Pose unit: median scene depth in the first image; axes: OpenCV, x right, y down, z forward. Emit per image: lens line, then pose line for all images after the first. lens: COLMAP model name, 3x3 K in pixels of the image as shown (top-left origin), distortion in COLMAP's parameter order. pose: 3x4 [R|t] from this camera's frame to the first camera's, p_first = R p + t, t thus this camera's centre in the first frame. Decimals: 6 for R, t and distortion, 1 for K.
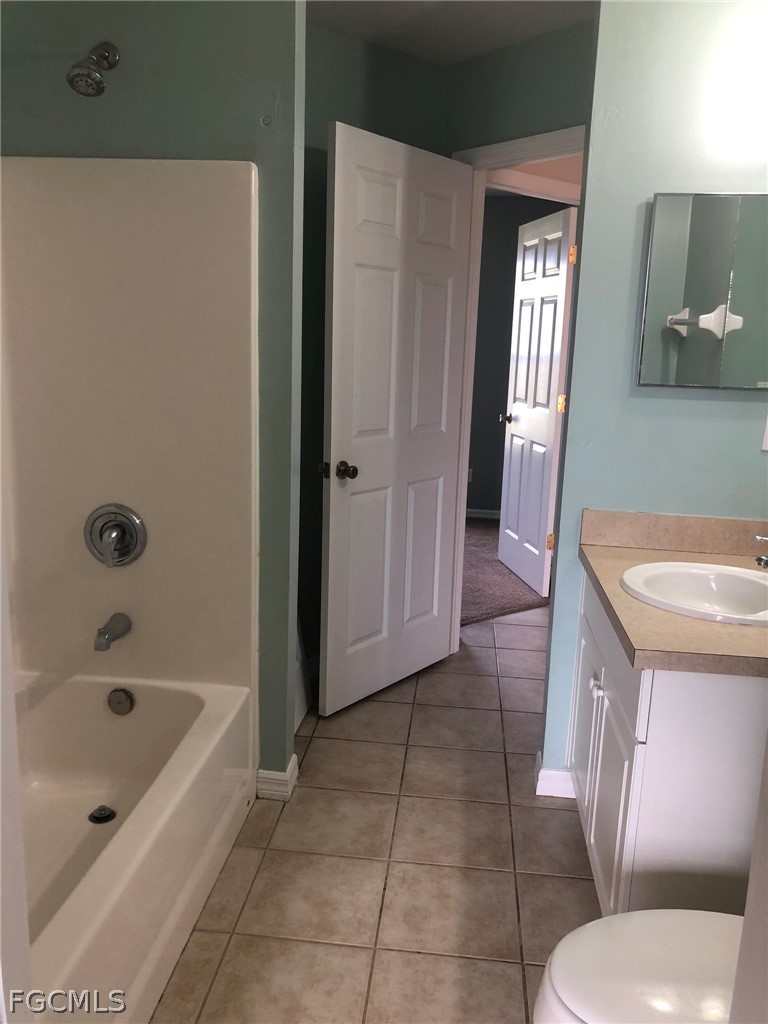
lens RADIAL K [[830.4, 0, 386.9], [0, 830.4, 516.7], [0, 0, 1]] dist [0.107153, -0.009461]
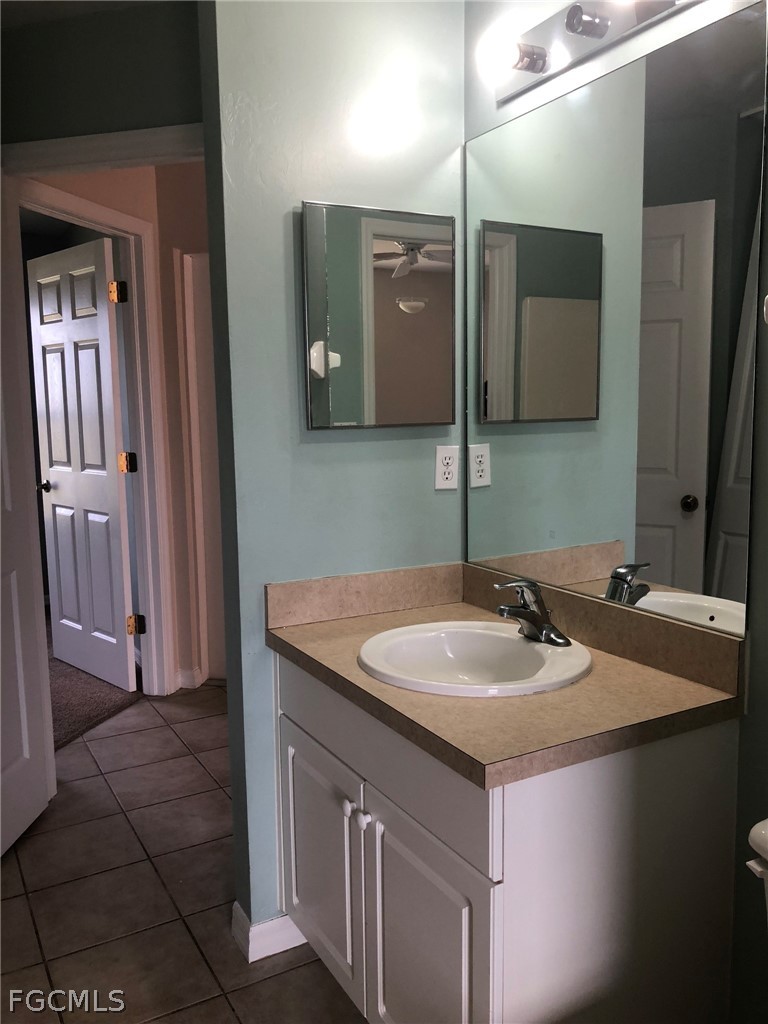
lens RADIAL K [[838.5, 0, 384.0], [0, 838.5, 512.0], [0, 0, 1]] dist [0.034611, -0.036539]
pose [[0.817067, -0.126000, 0.562606, -0.076166], [0.166475, 0.985822, -0.020988, -0.028285], [-0.551985, 0.110808, 0.826458, 0.182155]]
